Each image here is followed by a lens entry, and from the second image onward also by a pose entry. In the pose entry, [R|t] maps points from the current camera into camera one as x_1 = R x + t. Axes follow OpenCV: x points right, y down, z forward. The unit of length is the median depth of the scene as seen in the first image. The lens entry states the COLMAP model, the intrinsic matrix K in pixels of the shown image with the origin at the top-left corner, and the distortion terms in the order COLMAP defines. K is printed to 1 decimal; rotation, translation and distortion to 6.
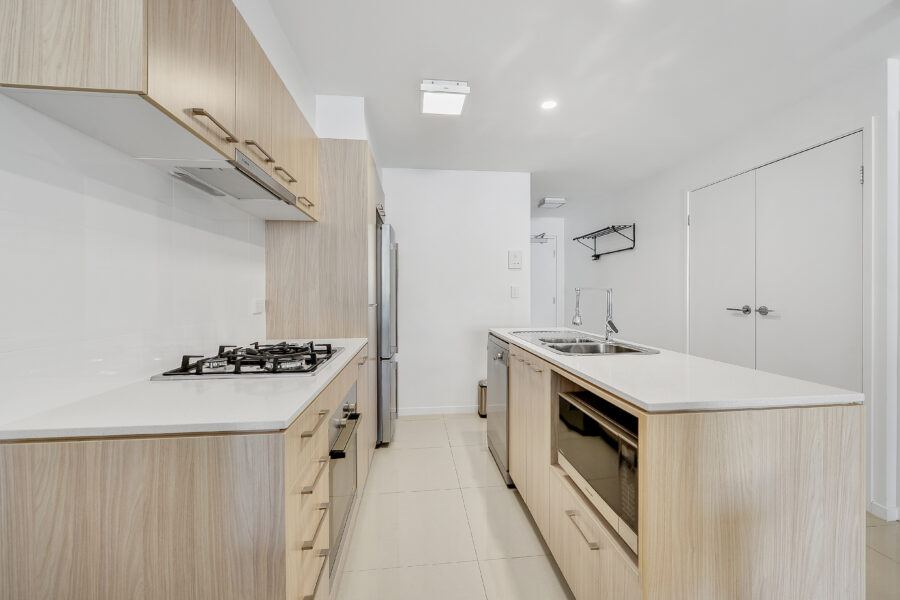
lens RADIAL K [[360.5, 0, 455.7], [0, 360.5, 297.6], [0, 0, 1]] dist [0.002565, 0.000046]
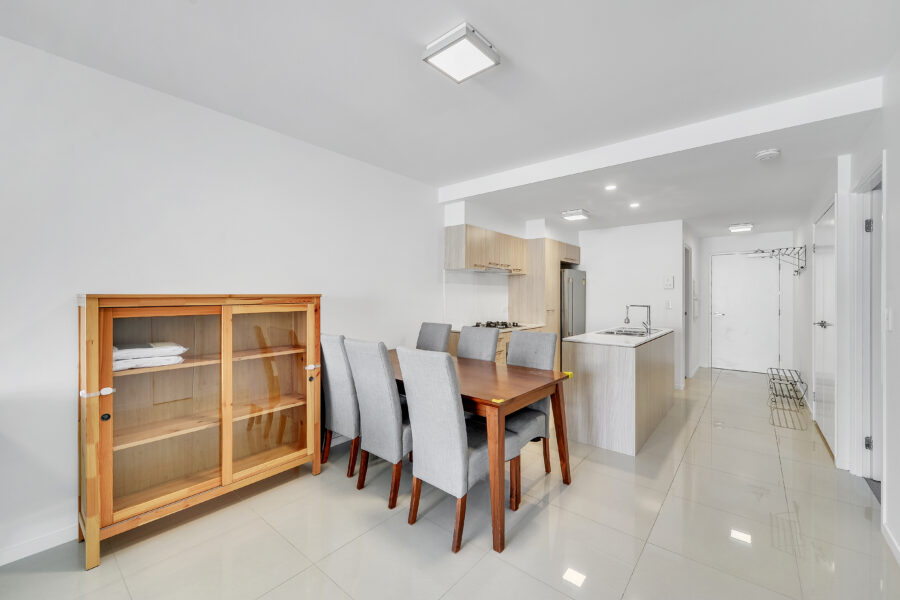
lens RADIAL K [[360.5, 0, 455.7], [0, 360.5, 297.6], [0, 0, 1]] dist [0.002565, 0.000046]
pose [[0.693206, 0.006402, -0.720711, 1.039686], [-0.011078, 0.999937, -0.001774, -0.051319], [0.720654, 0.009214, 0.693233, -1.013672]]
